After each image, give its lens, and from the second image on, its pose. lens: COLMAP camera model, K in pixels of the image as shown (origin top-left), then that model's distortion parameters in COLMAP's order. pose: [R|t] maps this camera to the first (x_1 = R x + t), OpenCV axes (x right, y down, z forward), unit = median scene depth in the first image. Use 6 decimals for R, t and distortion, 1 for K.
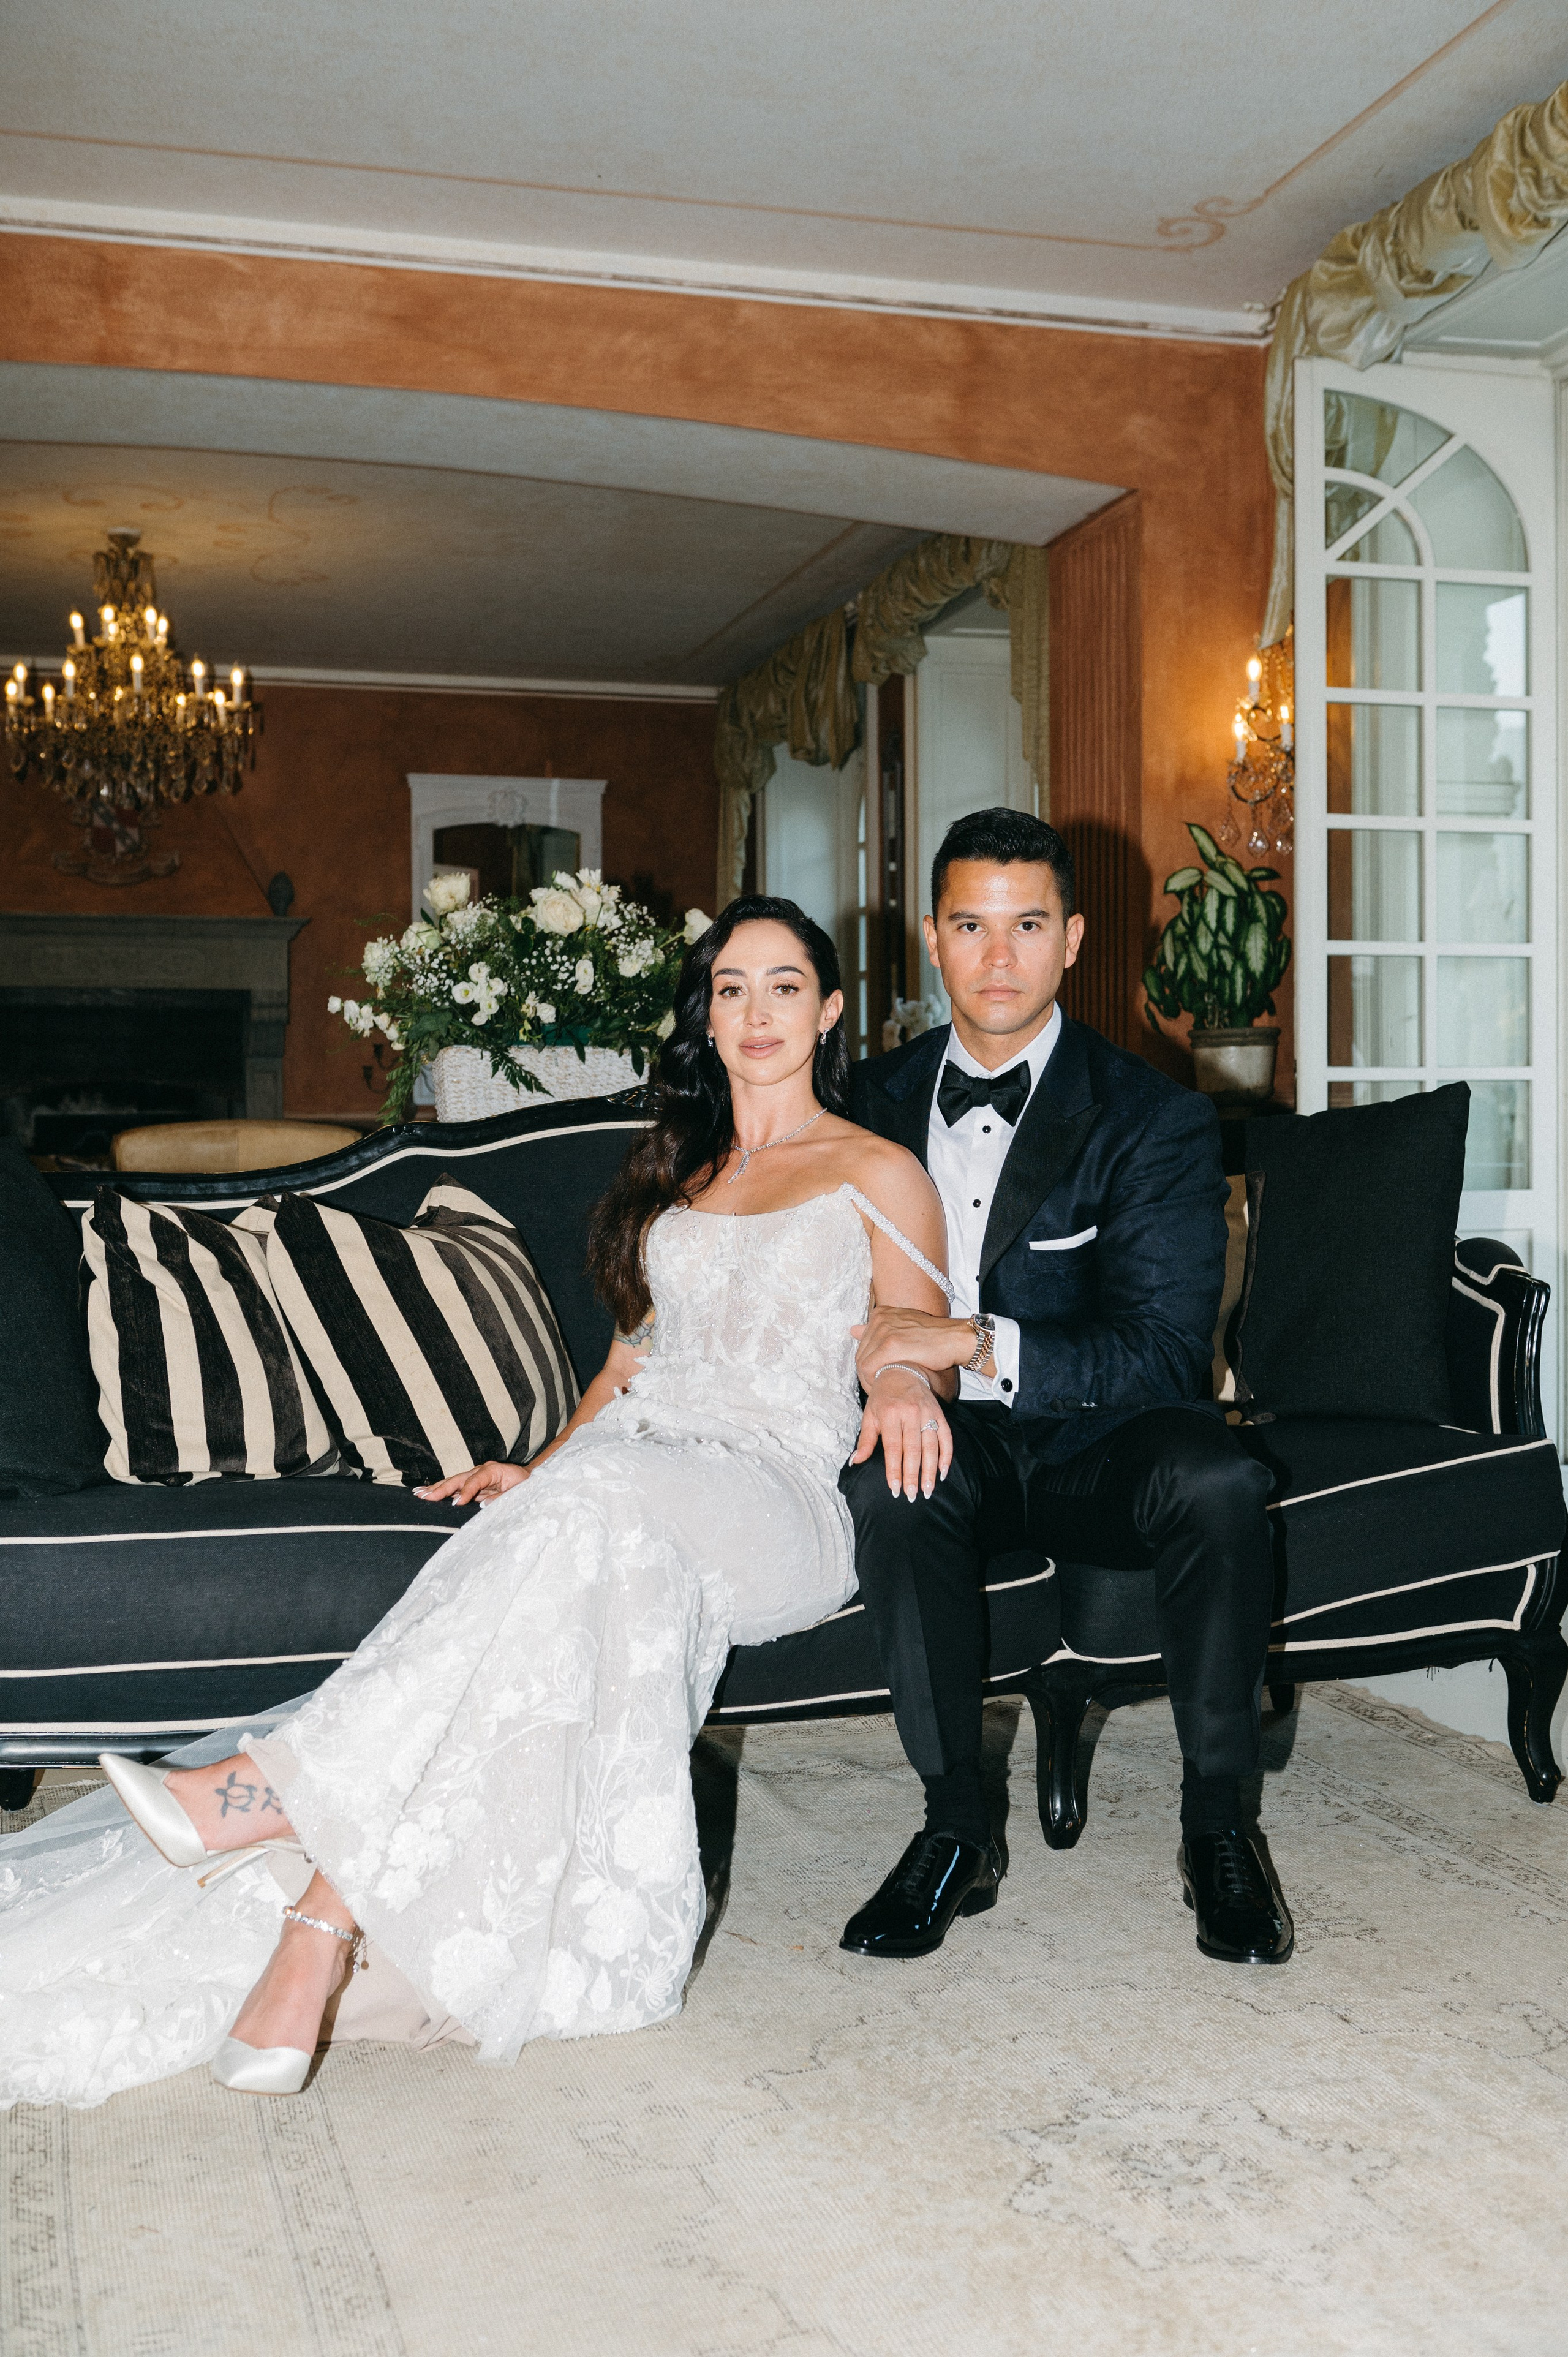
lens RADIAL K [[2462.8, 0, 771.6], [0, 2462.8, 1173.5], [0, 0, 1]] dist [-0.019724, 0.001991]
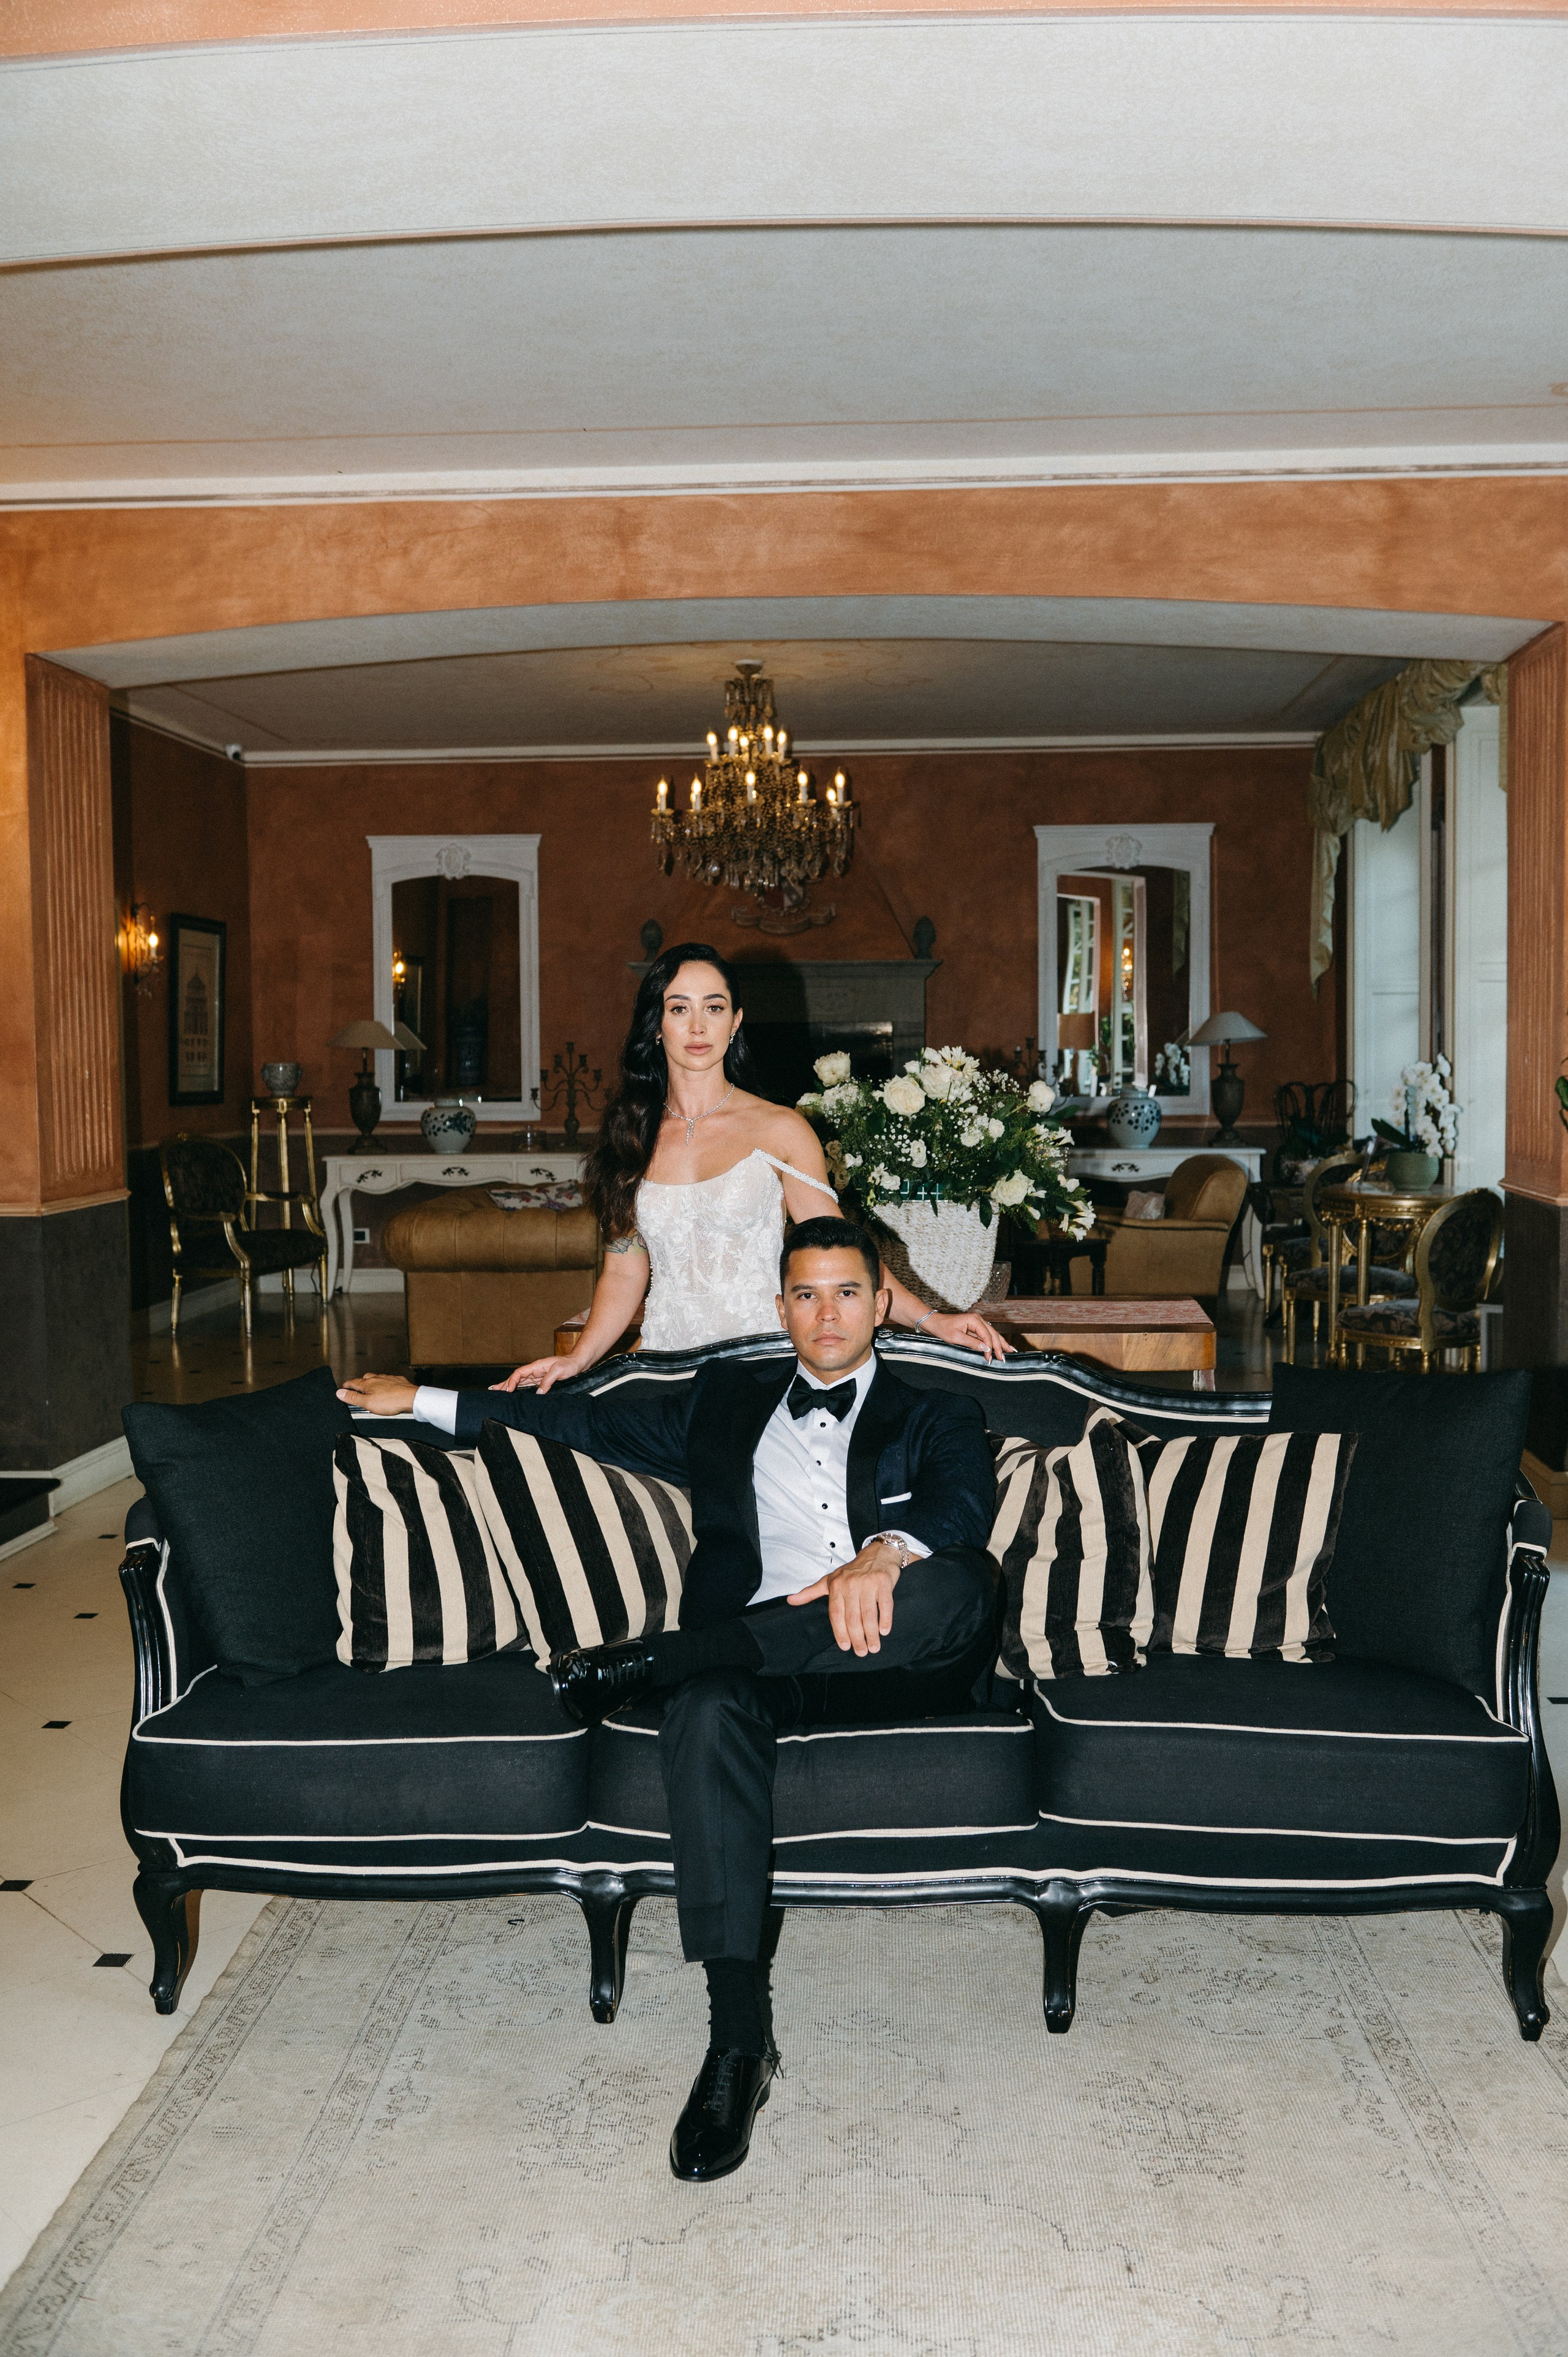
lens RADIAL K [[2208.4, 0, 781.5], [0, 2208.4, 1162.6], [0, 0, 1]] dist [-0.016057, 0.002220]
pose [[0.941184, 0.015004, -0.337560, 0.170176], [-0.001137, 0.999149, 0.041241, -0.092707], [0.337892, -0.038431, 0.940400, -0.013366]]
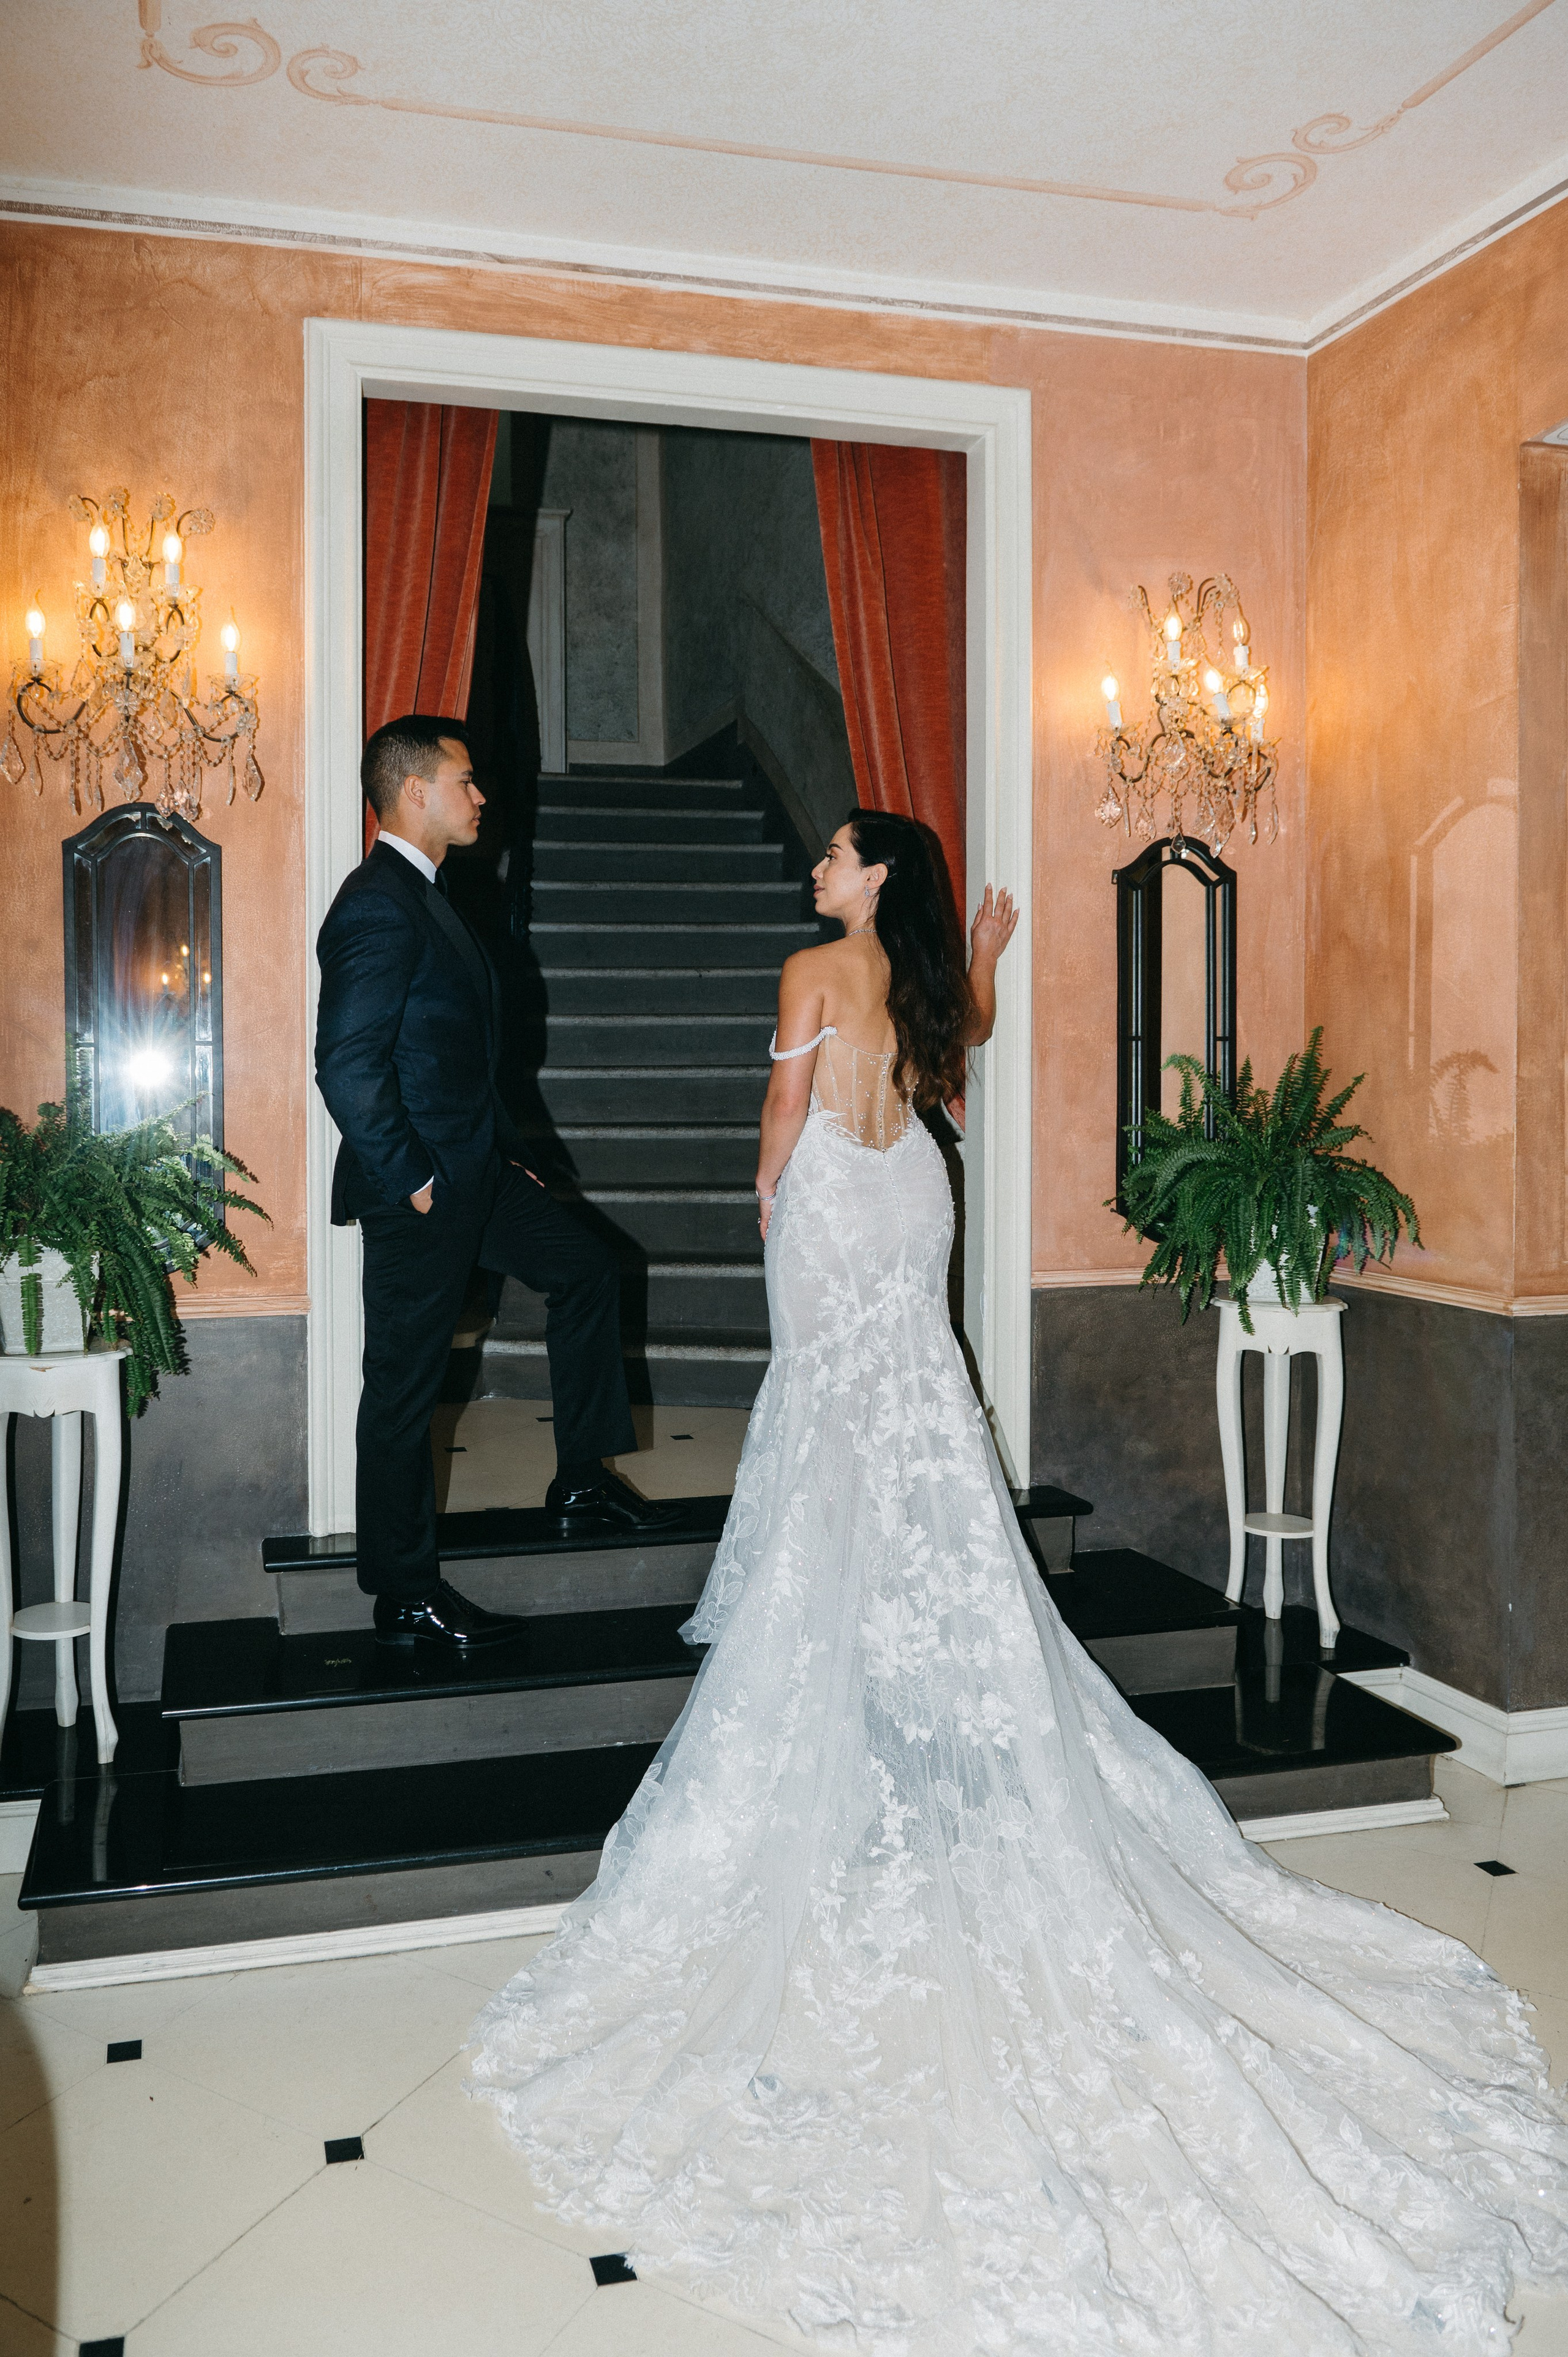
lens RADIAL K [[1727.9, 0, 624.3], [0, 1727.9, 1090.8], [0, 0, 1]] dist [-0.012379, 0.010310]
pose [[-0.045909, 0.031215, -0.998458, 0.015091], [-0.012249, 0.999419, 0.031809, -0.107110], [0.998871, 0.013690, -0.045500, 0.635323]]
